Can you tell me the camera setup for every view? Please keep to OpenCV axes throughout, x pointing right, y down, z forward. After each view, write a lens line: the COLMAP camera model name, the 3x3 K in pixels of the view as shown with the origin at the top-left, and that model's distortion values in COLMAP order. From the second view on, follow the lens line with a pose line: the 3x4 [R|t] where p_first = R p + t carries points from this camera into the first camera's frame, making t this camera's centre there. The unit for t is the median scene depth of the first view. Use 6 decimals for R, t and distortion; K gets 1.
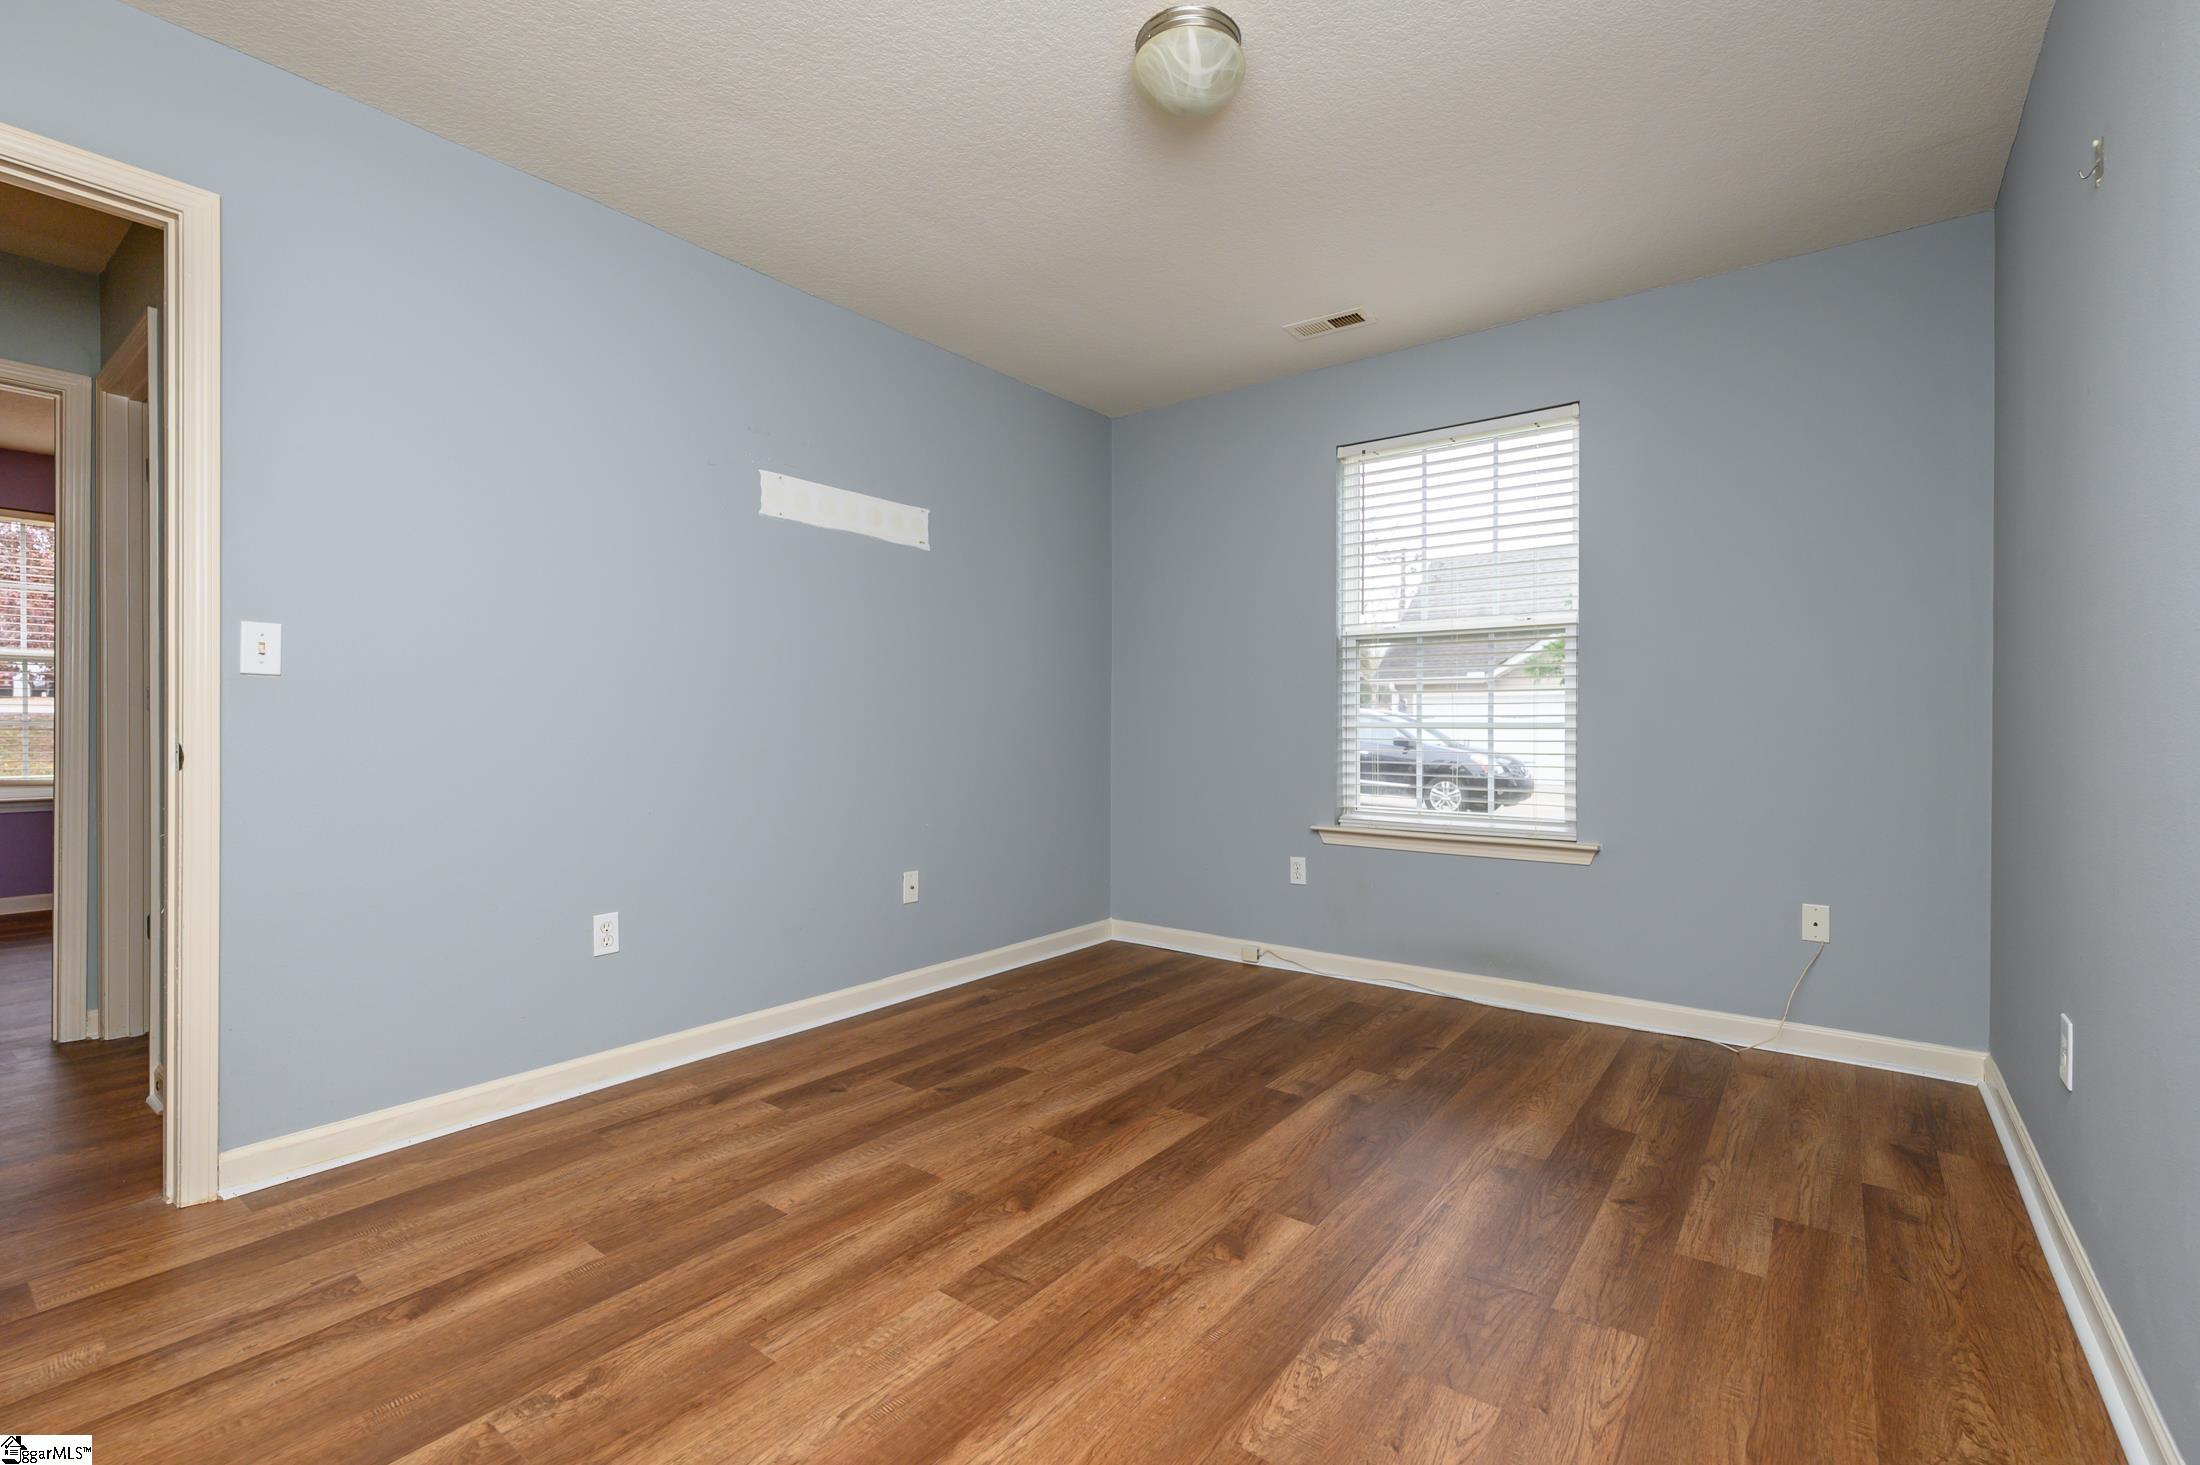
lens RADIAL K [[984.1, 0, 1089.3], [0, 984.1, 726.2], [0, 0, 1]] dist [-0.002561, -0.000487]
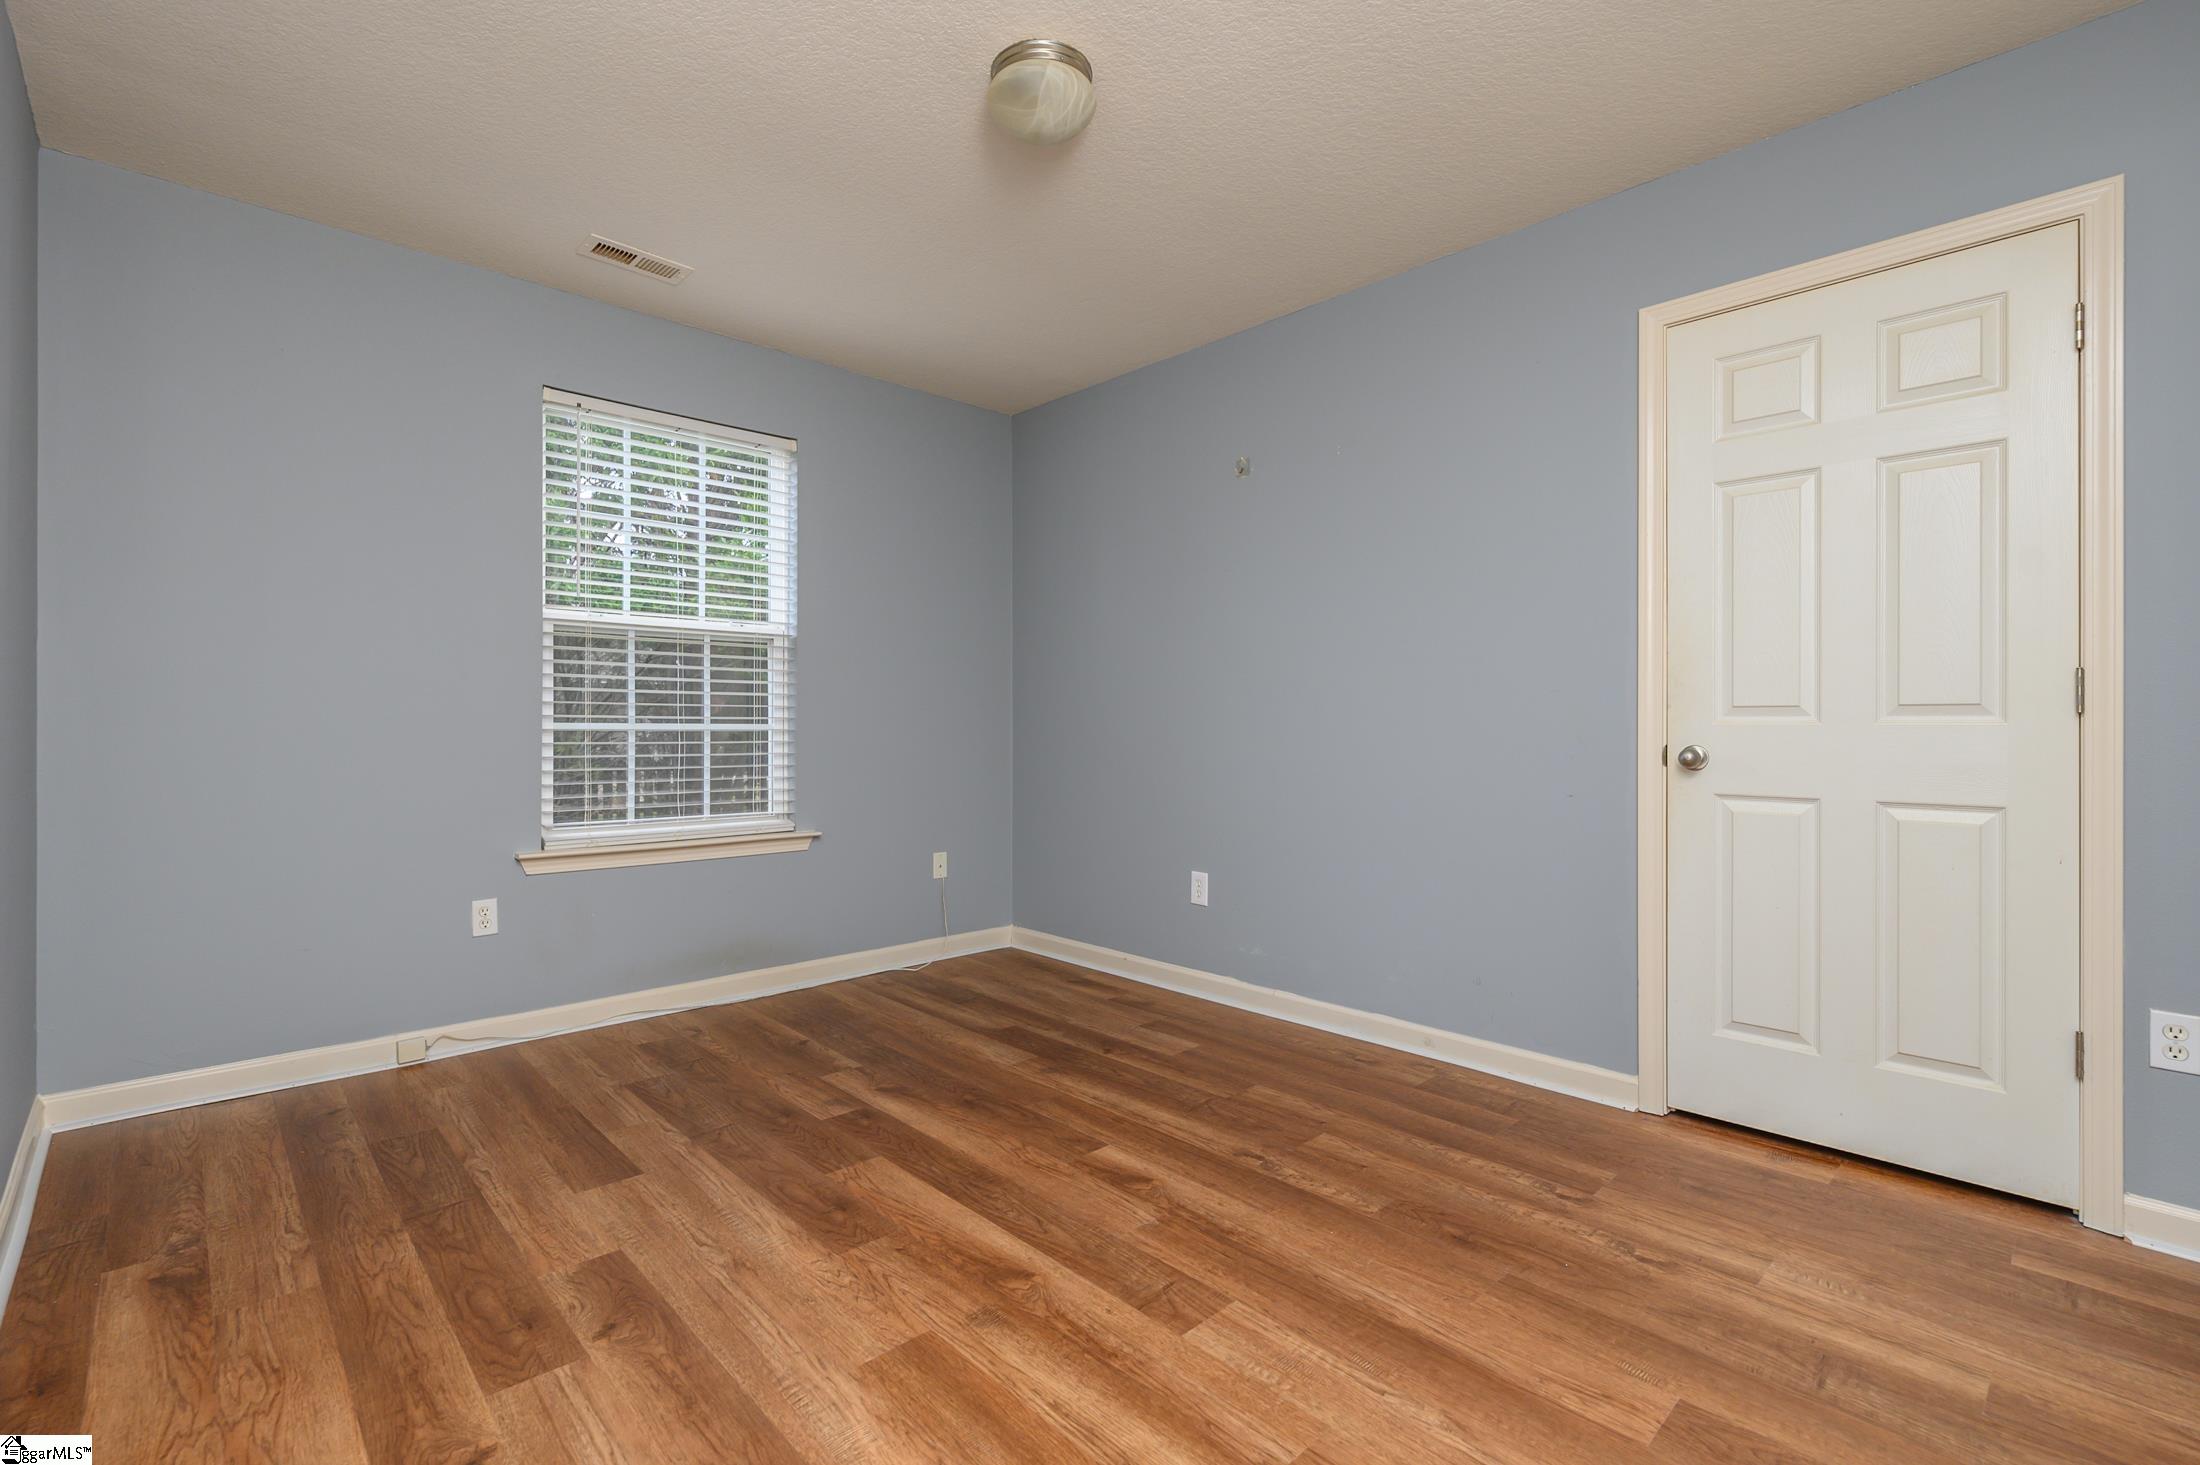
lens RADIAL K [[974.9, 0, 1126.2], [0, 974.9, 725.1], [0, 0, 1]] dist [-0.001951, -0.000728]
pose [[0.134653, -0.001399, 0.990892, -0.819606], [-0.001794, 0.999997, 0.001656, -0.008771], [-0.990891, -0.002000, 0.134650, 0.702472]]
